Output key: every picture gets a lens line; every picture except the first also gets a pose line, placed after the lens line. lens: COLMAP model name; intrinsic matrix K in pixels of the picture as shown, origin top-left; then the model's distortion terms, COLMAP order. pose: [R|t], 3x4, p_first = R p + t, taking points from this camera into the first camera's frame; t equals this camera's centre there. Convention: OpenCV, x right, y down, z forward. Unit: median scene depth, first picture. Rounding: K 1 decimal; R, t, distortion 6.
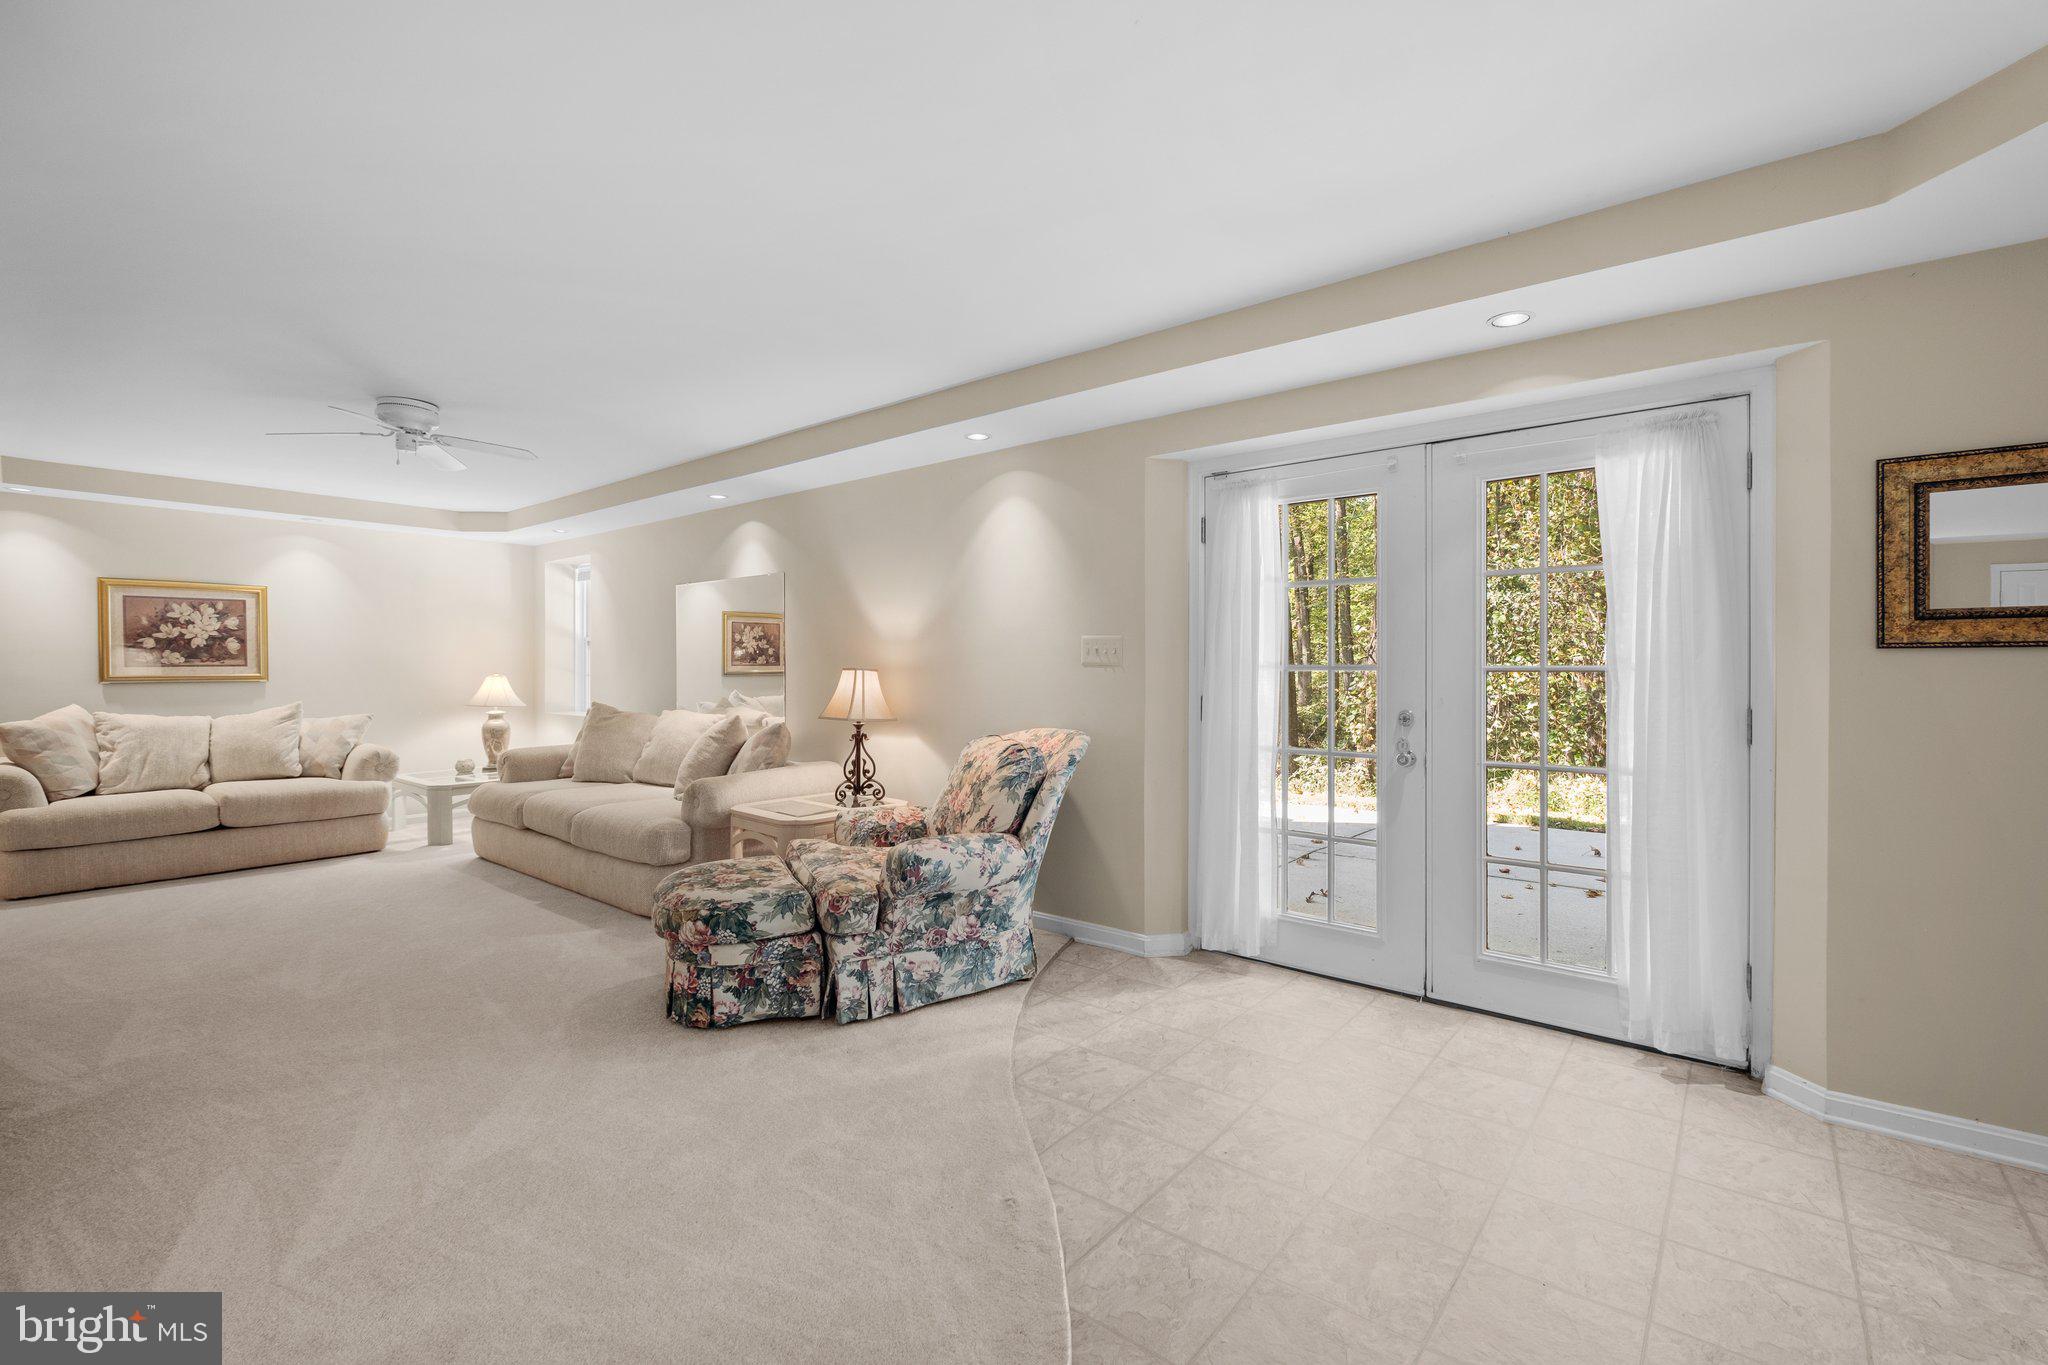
lens RADIAL K [[860.9, 0, 1024.0], [0, 860.9, 682.5], [0, 0, 1]] dist [-0.000197, -0.011346]
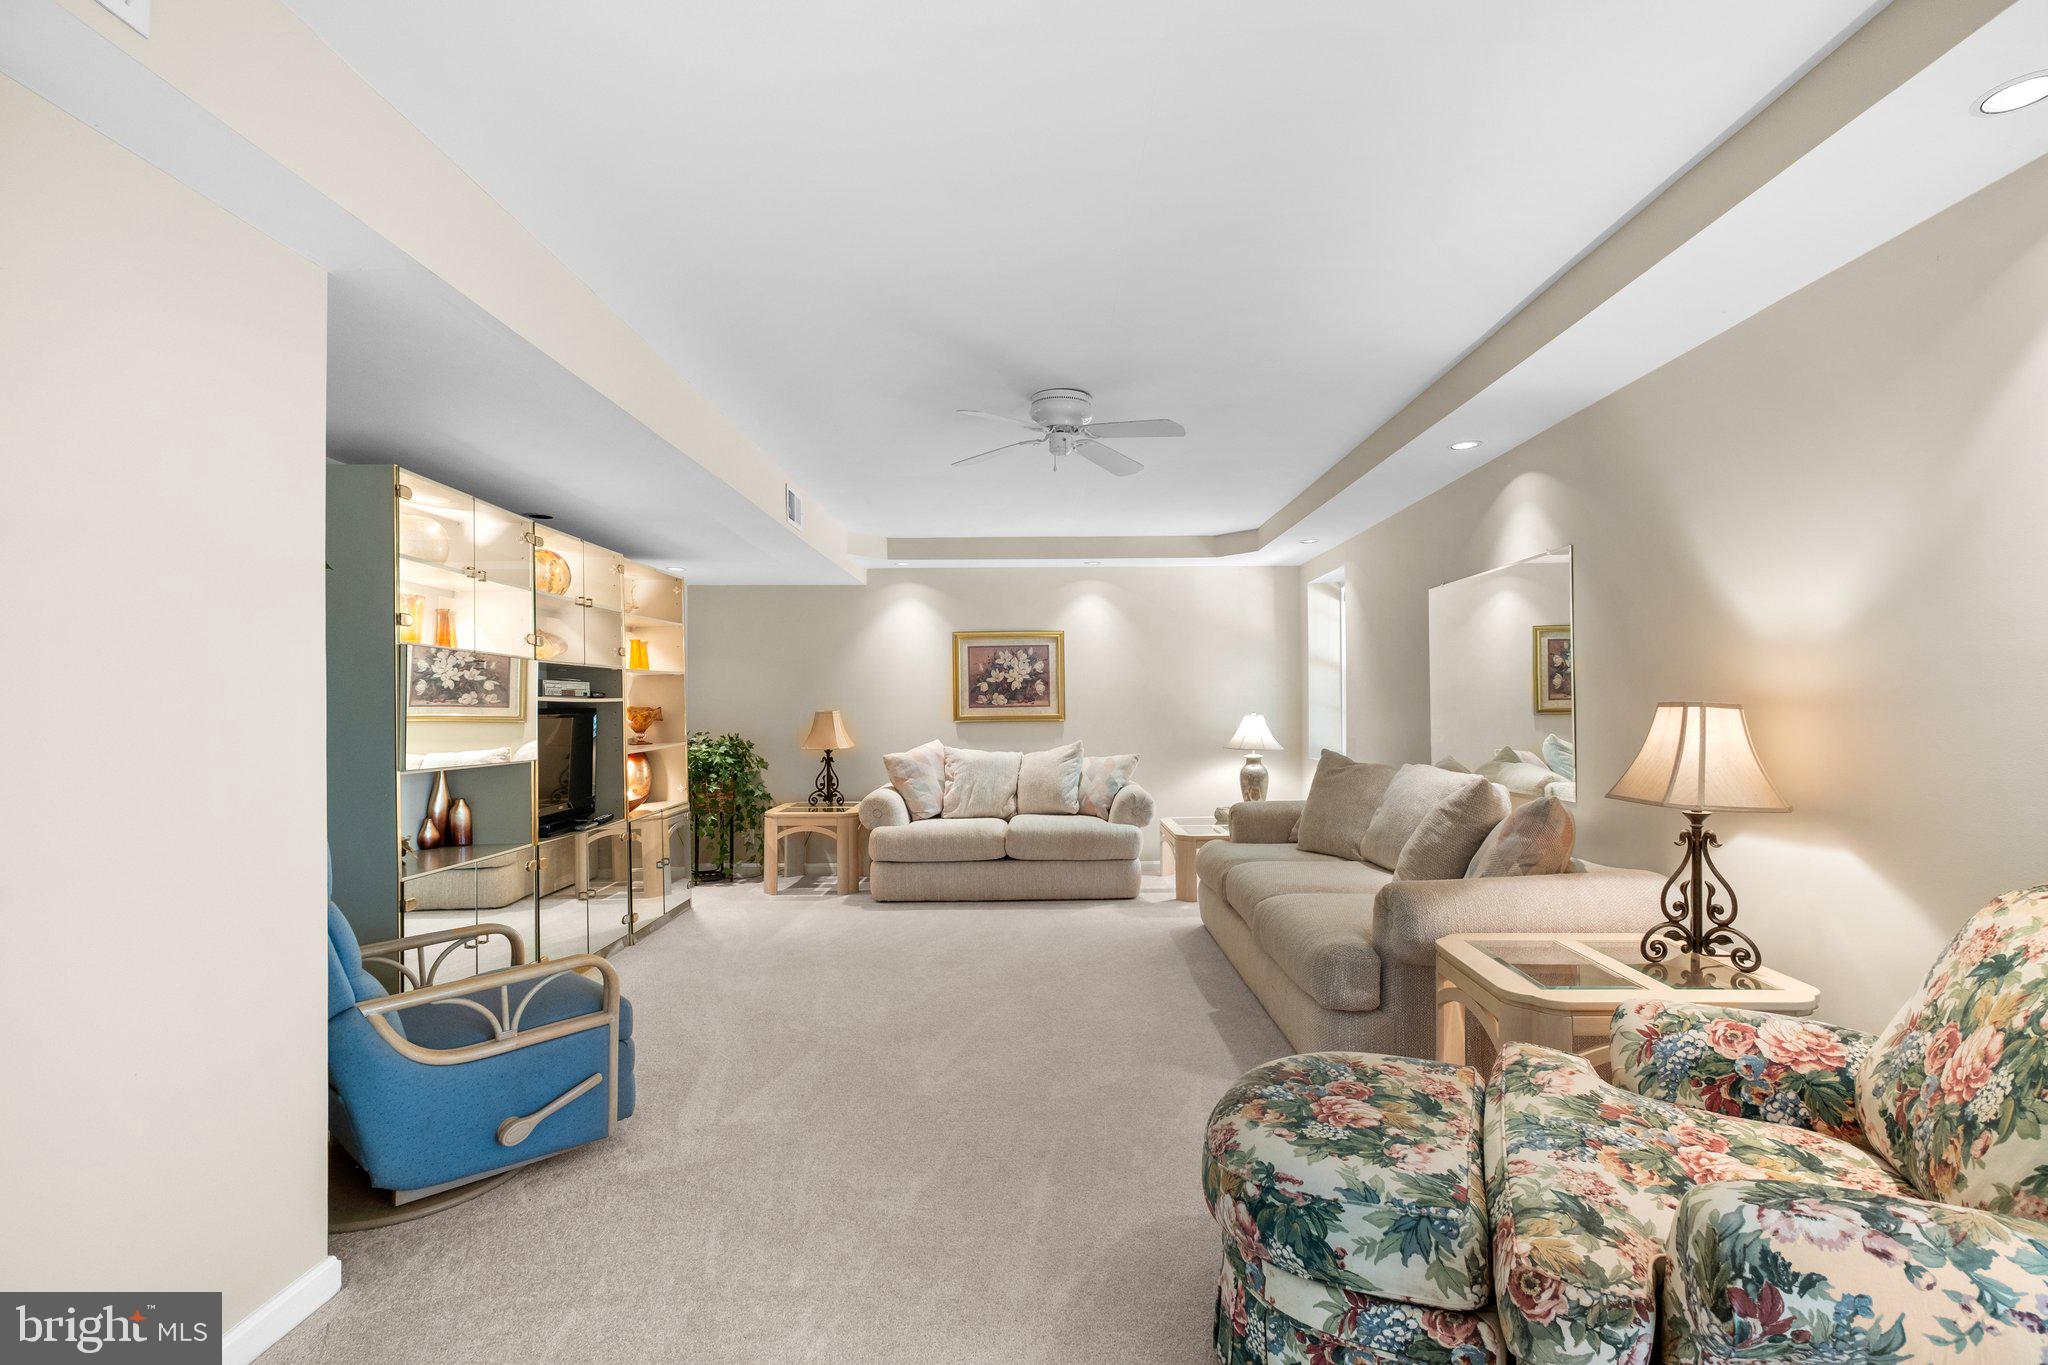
lens RADIAL K [[951.6, 0, 1030.9], [0, 951.6, 702.7], [0, 0, 1]] dist [-0.001099, -0.001901]
pose [[0.642109, -0.010745, -0.766538, -0.014177], [-0.002936, 0.999860, -0.016476, -0.006243], [0.766608, 0.012830, 0.641987, 0.336777]]
